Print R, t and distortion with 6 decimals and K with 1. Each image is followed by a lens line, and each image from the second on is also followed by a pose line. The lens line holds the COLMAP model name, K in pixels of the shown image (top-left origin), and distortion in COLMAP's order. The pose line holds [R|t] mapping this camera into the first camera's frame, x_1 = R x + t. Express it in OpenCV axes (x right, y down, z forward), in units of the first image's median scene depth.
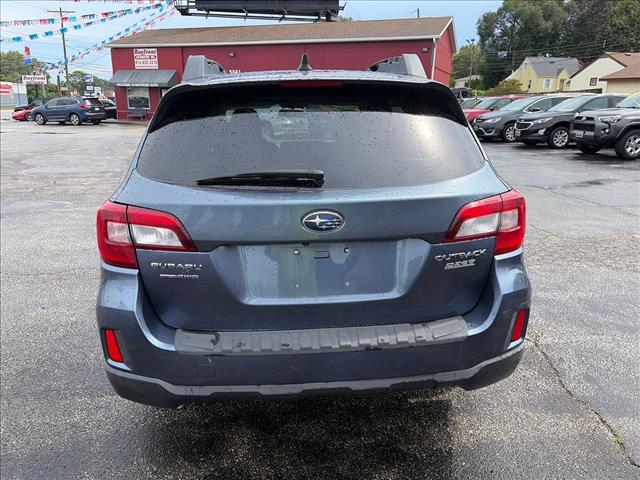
lens RADIAL K [[500.8, 0, 320.0], [0, 500.8, 240.0], [0, 0, 1]] dist [0.048462, -0.069609]
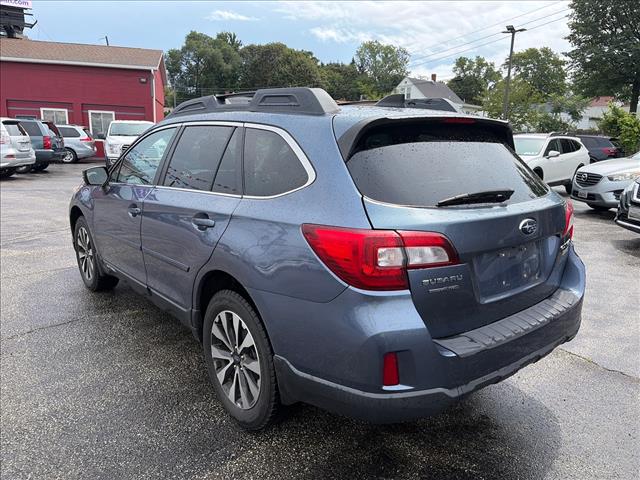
lens RADIAL K [[500.8, 0, 320.0], [0, 500.8, 240.0], [0, 0, 1]] dist [0.048462, -0.069609]
pose [[0.801555, -0.102204, 0.589121, -0.104151], [0.136716, 0.990509, -0.014177, -0.005110], [-0.582081, 0.091906, 0.807920, 0.023481]]
